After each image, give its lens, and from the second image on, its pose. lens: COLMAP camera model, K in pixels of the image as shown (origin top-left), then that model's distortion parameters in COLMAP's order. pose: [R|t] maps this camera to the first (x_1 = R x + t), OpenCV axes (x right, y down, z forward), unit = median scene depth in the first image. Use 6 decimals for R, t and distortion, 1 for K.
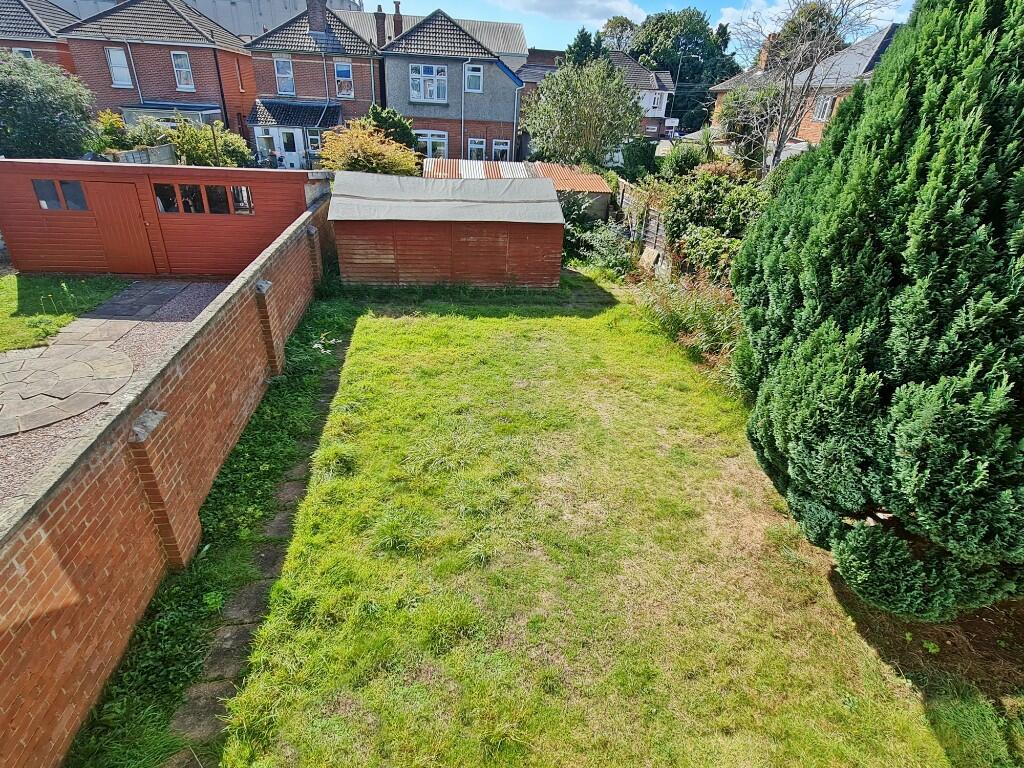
lens RADIAL K [[488.8, 0, 469.8], [0, 488.8, 411.7], [0, 0, 1]] dist [-0.000108, 0.001116]
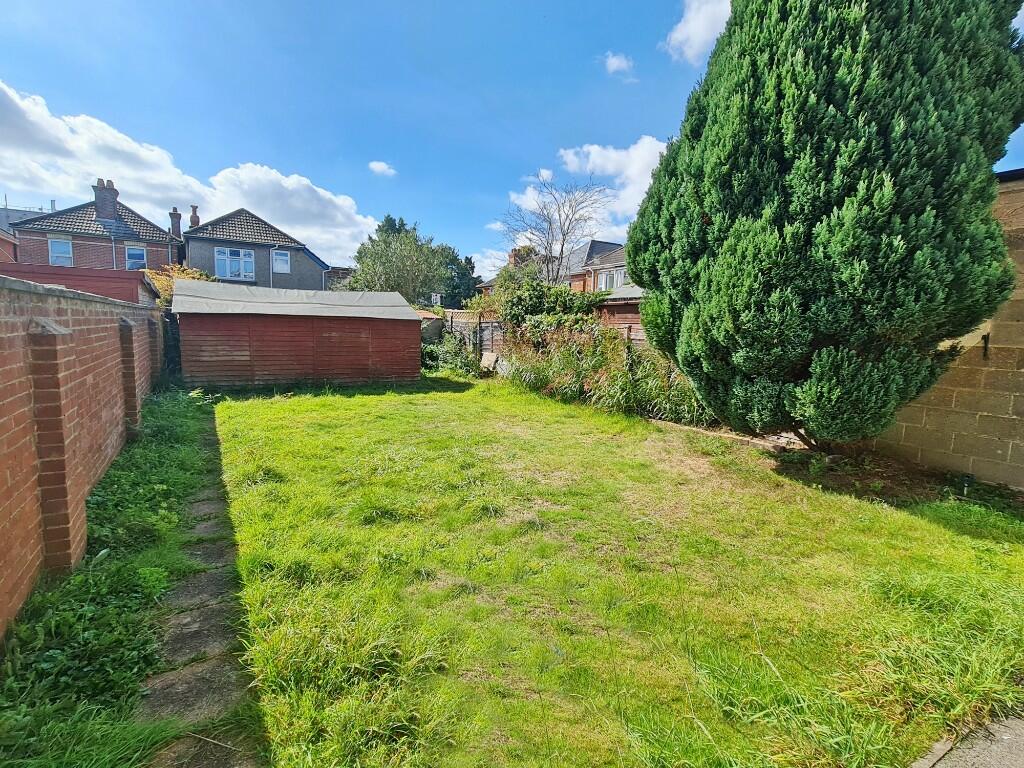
lens RADIAL K [[488.8, 0, 469.8], [0, 488.8, 411.7], [0, 0, 1]] dist [-0.000108, 0.001116]
pose [[0.923457, -0.055234, 0.379705, -0.356892], [0.181970, 0.934264, -0.306656, 0.436272], [-0.337807, 0.352278, 0.872804, 0.207741]]
